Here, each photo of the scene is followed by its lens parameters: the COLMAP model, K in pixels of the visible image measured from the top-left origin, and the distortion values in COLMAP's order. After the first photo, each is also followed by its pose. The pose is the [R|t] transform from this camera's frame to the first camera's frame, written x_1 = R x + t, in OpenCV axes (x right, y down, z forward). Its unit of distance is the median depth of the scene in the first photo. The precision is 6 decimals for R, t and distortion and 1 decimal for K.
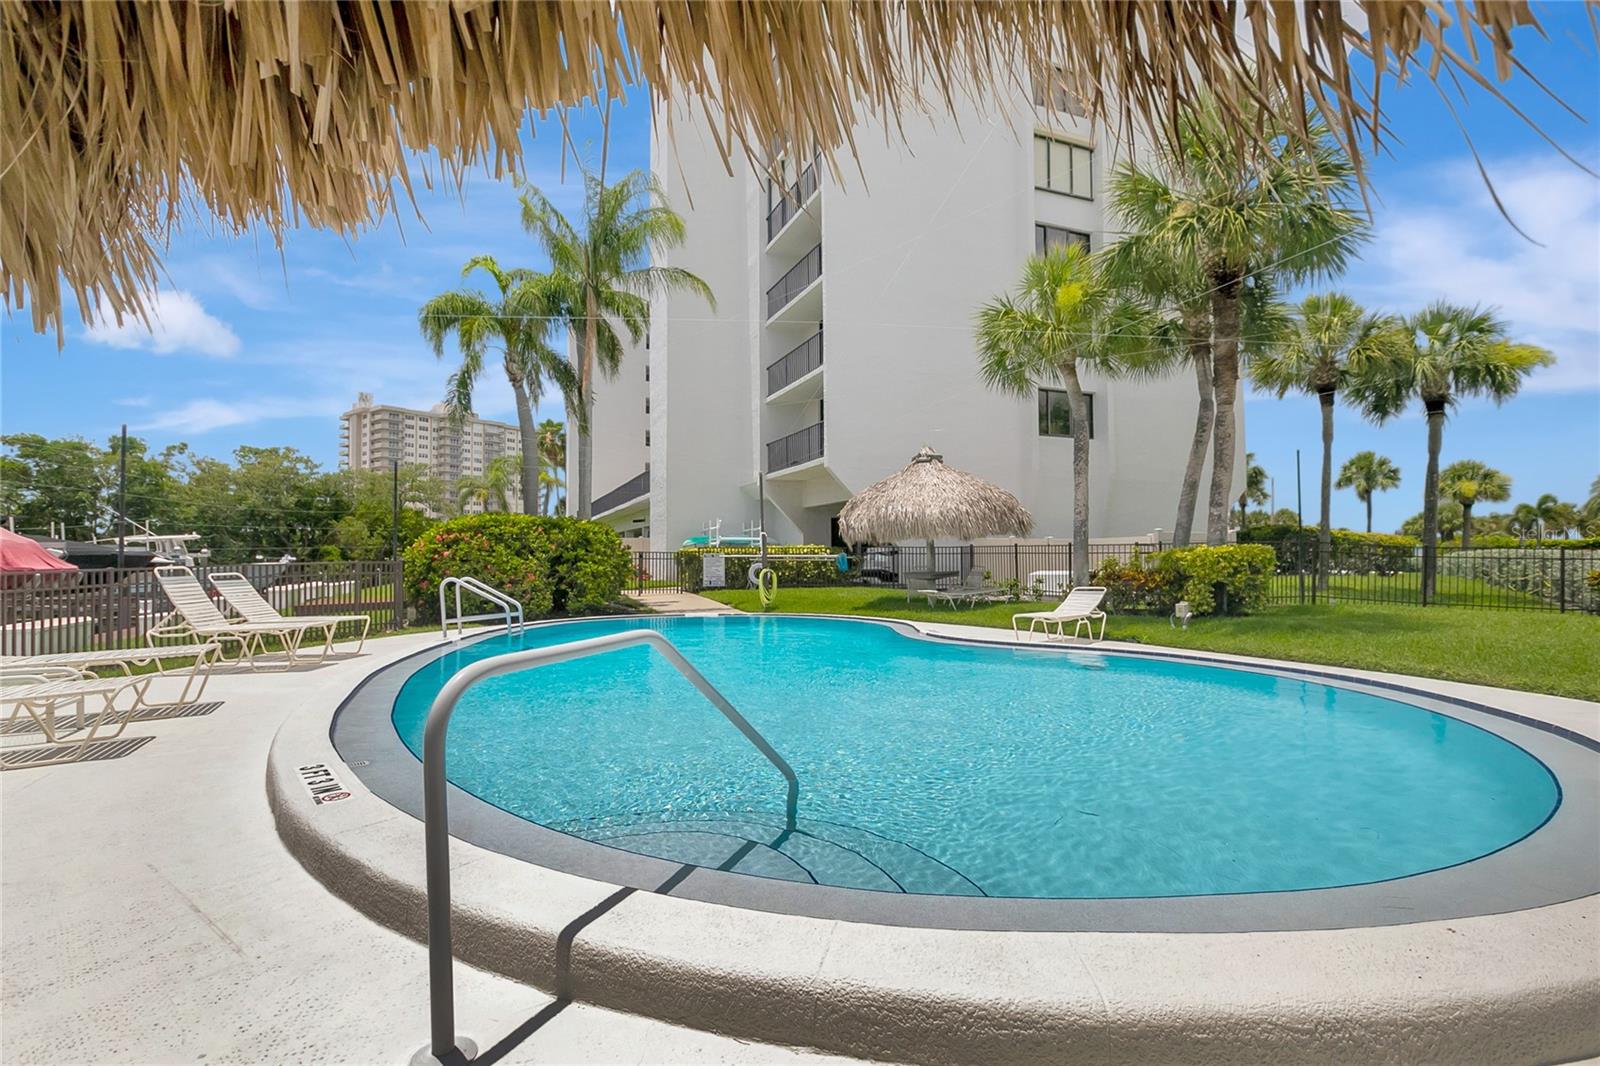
lens RADIAL K [[741.2, 0, 768.0], [0, 741.2, 542.3], [0, 0, 1]] dist [-0.006241, 0.000056]
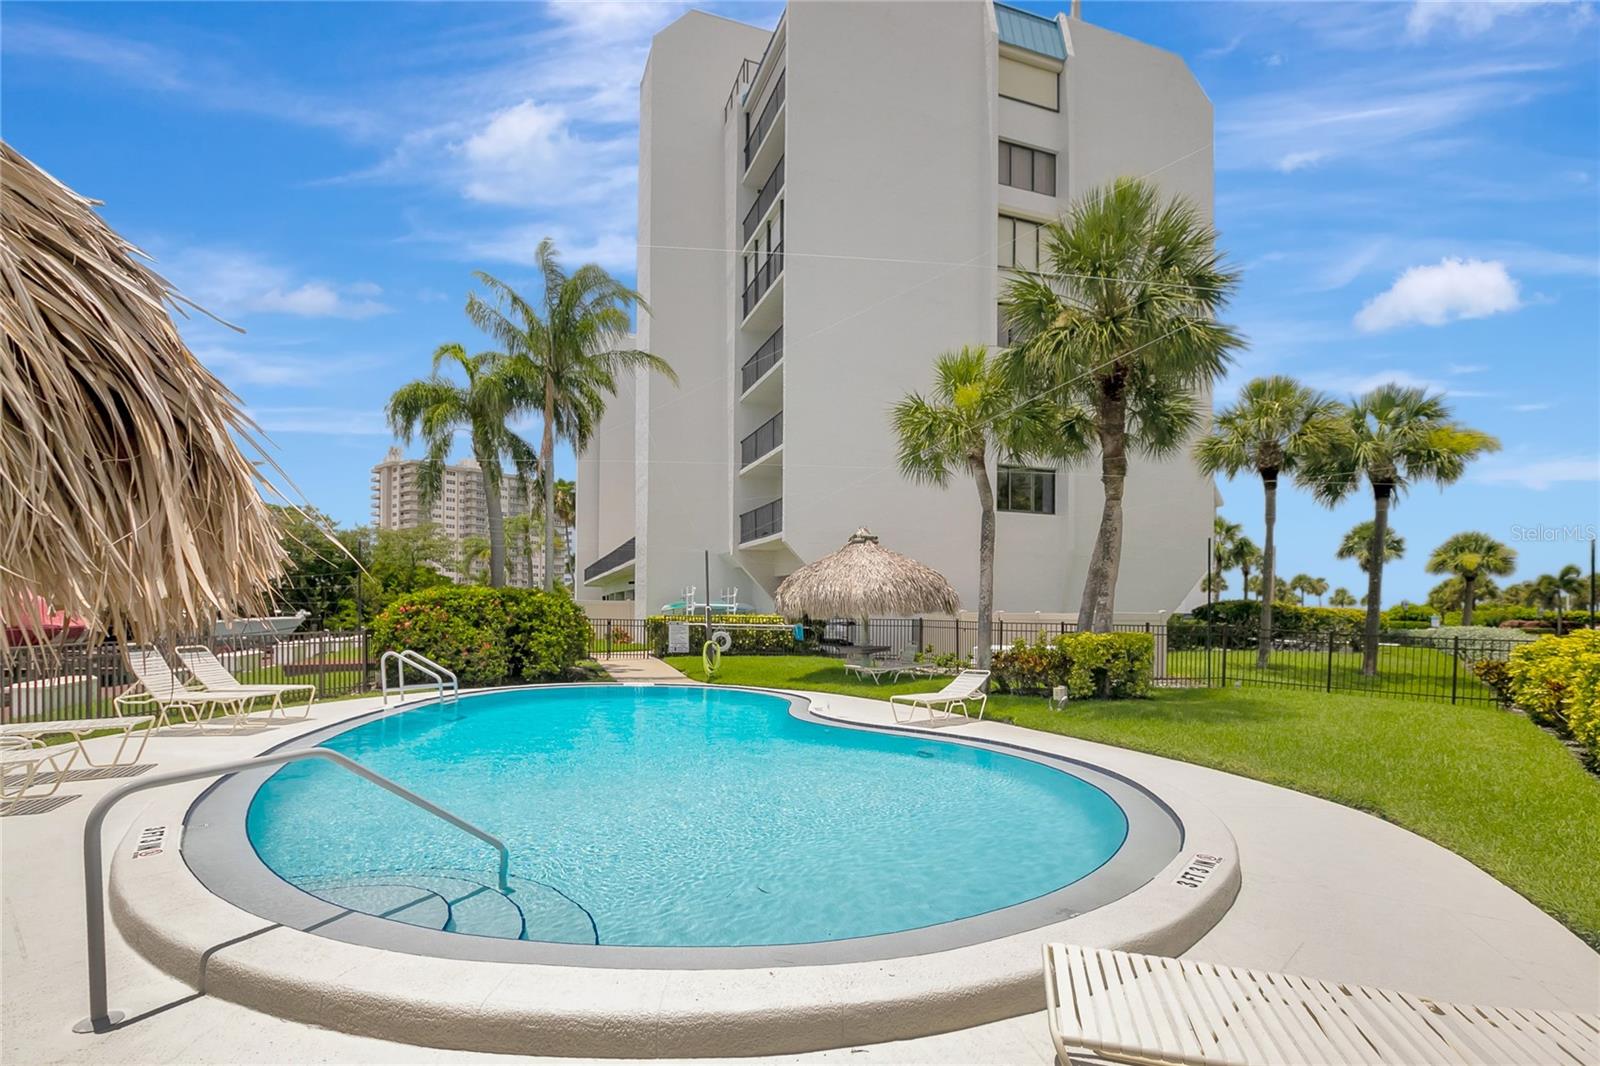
lens RADIAL K [[742.0, 0, 766.5], [0, 742.0, 612.0], [0, 0, 1]] dist [-0.007127, -0.000826]
pose [[0.999016, 0.016105, -0.041329, 0.106676], [-0.015198, 0.999638, 0.022186, -0.026605], [0.041672, -0.021536, 0.998899, -0.054184]]
